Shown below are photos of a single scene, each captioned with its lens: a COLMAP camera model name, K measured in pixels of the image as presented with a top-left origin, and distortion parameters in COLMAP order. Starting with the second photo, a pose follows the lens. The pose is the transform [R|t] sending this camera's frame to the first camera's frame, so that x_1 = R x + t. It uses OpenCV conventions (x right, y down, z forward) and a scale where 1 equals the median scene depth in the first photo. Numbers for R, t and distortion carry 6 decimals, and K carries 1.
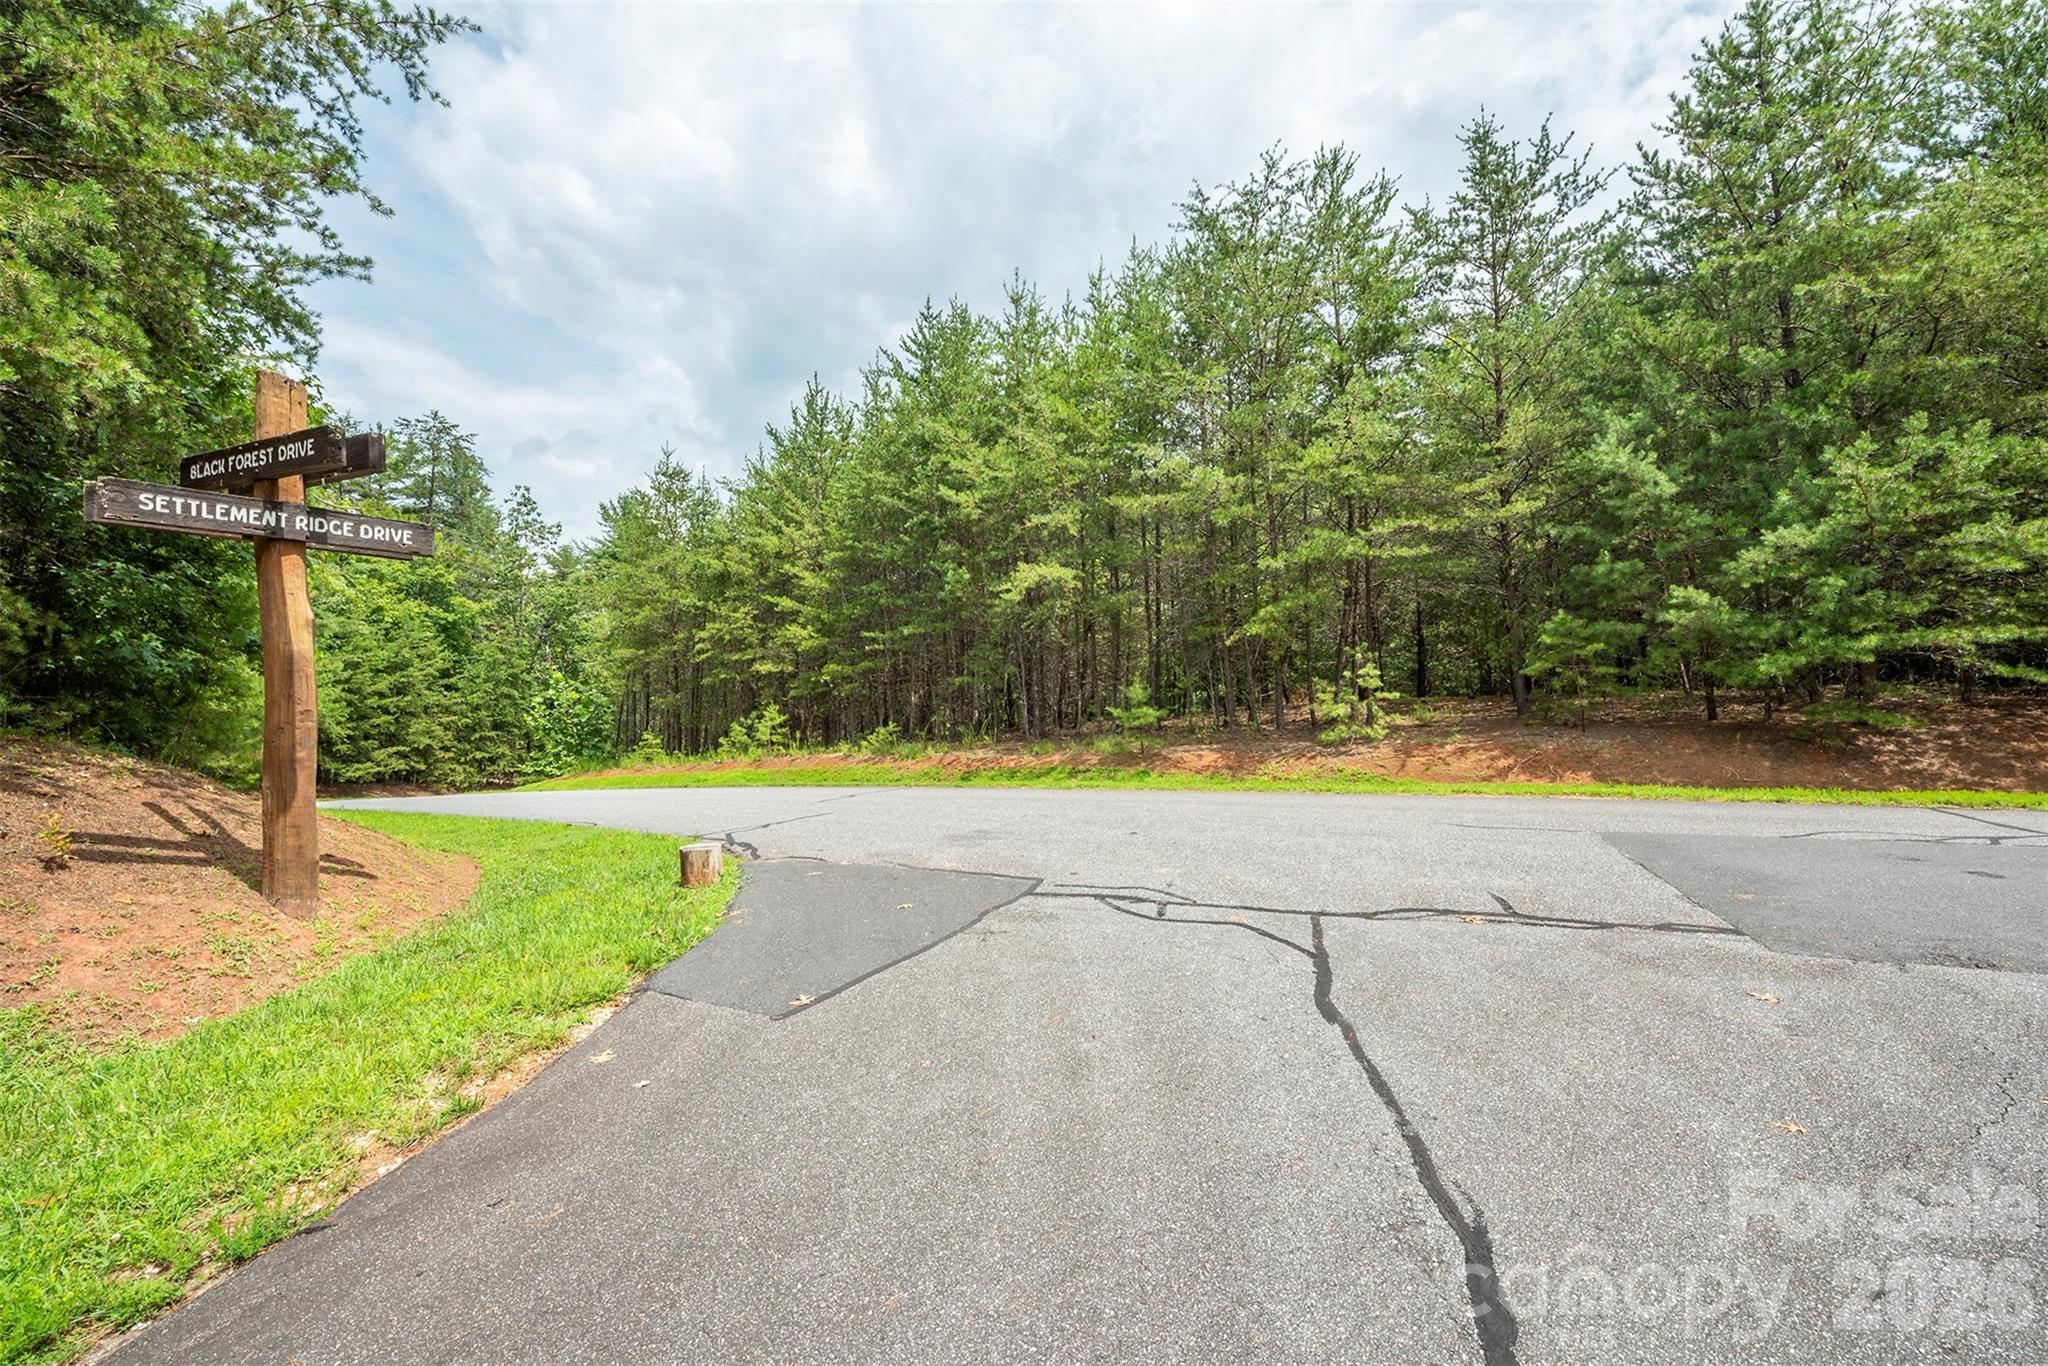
lens RADIAL K [[808.9, 0, 1023.8], [0, 808.9, 670.6], [0, 0, 1]] dist [-0.013245, -0.004263]
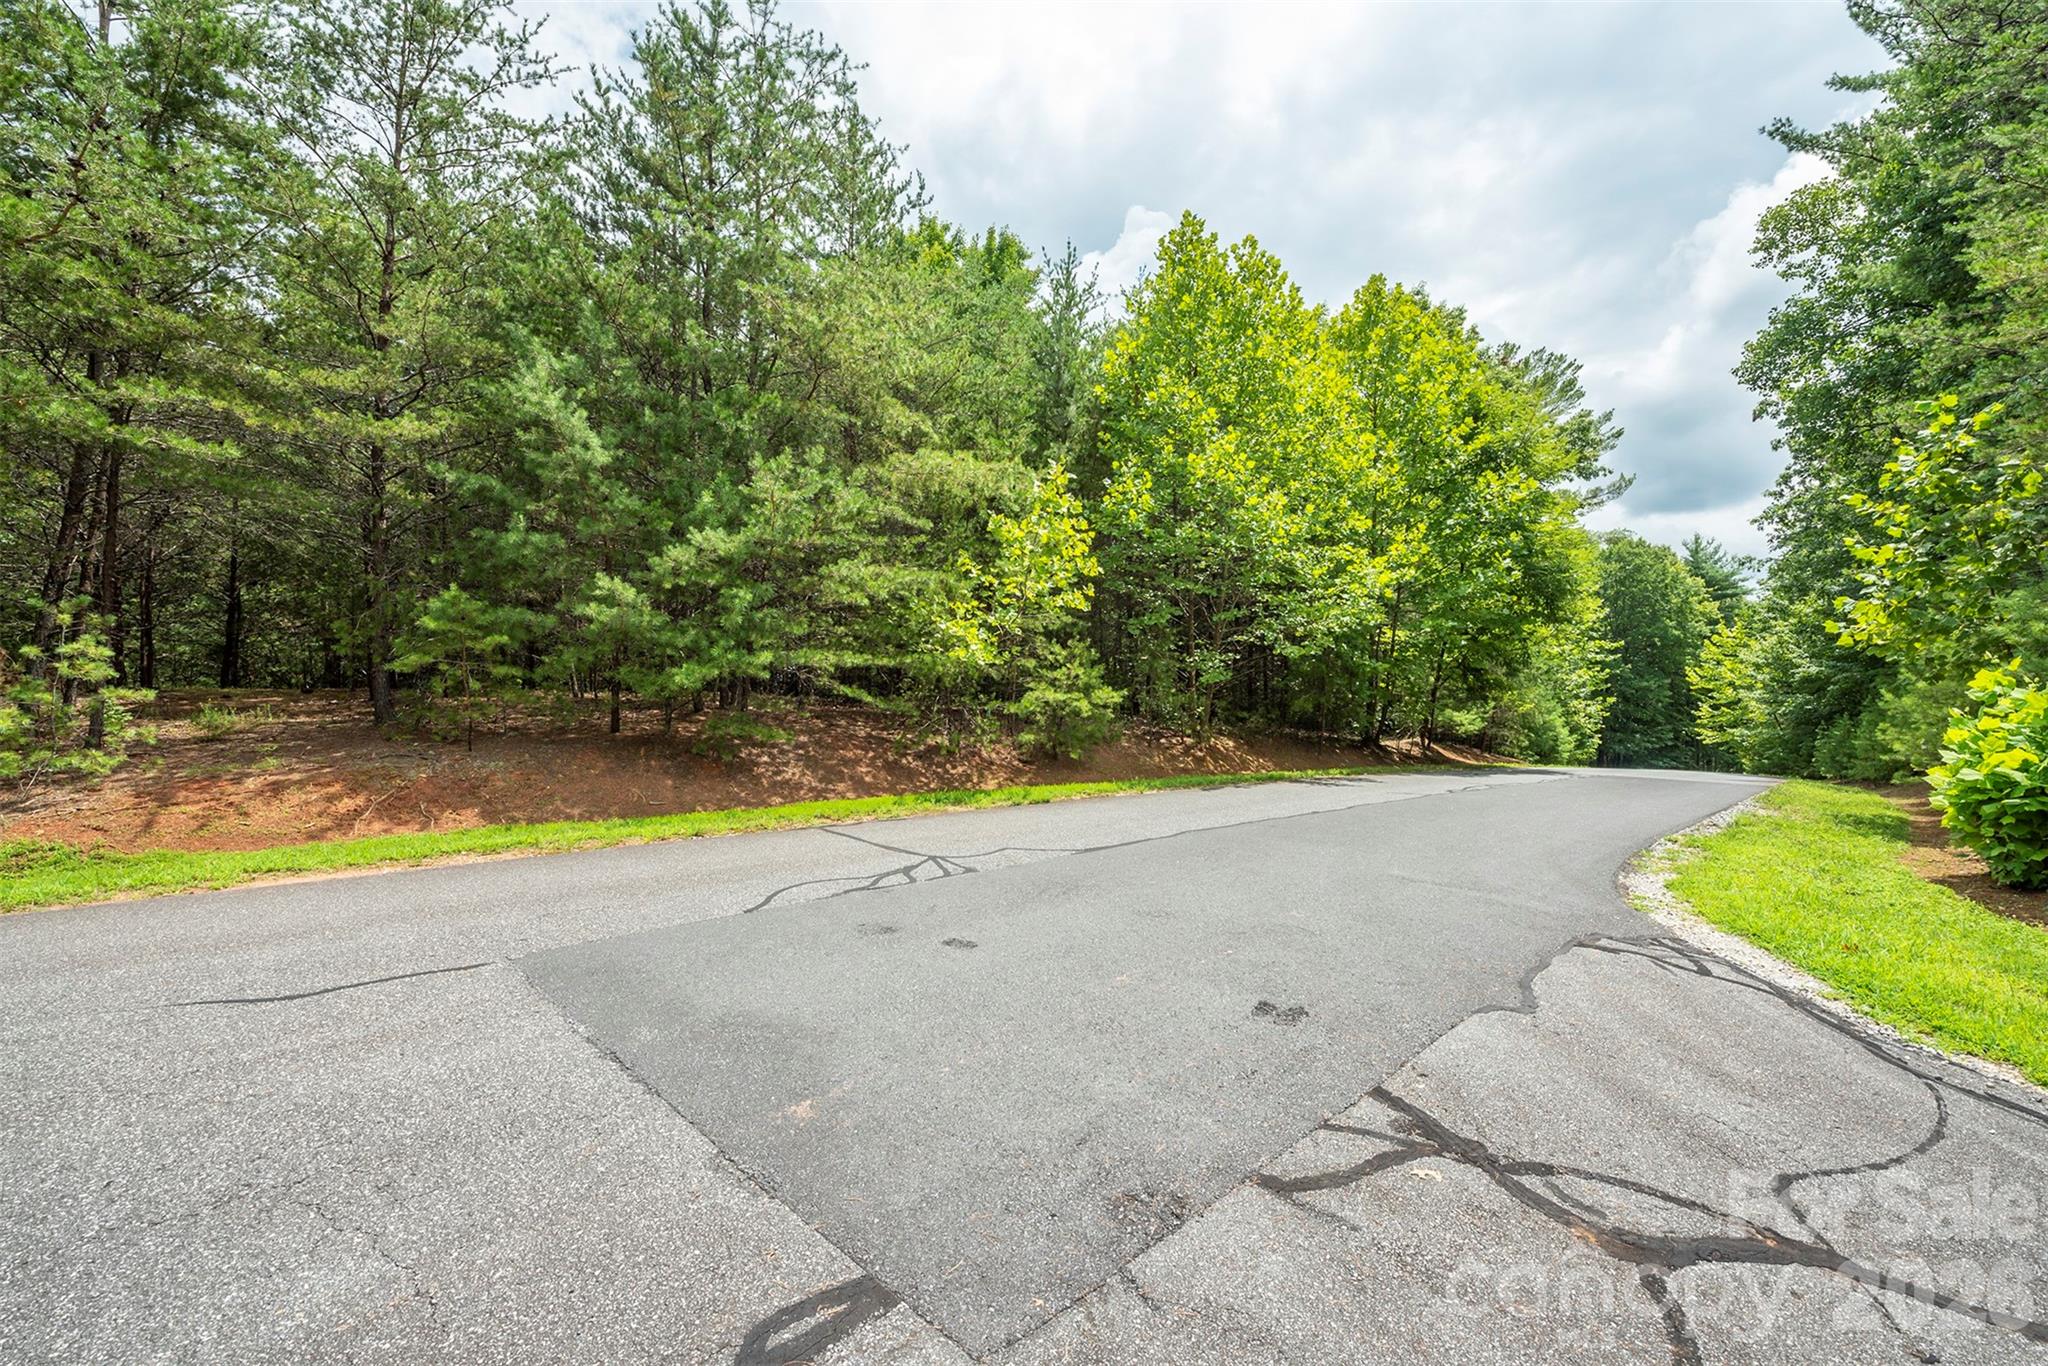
lens RADIAL K [[808.9, 0, 1023.8], [0, 808.9, 670.6], [0, 0, 1]] dist [-0.013245, -0.004263]
pose [[0.330605, 0.044903, 0.942700, 0.173269], [-0.061572, 0.997766, -0.025933, -0.011965], [-0.941758, -0.049470, 0.332631, 0.292499]]
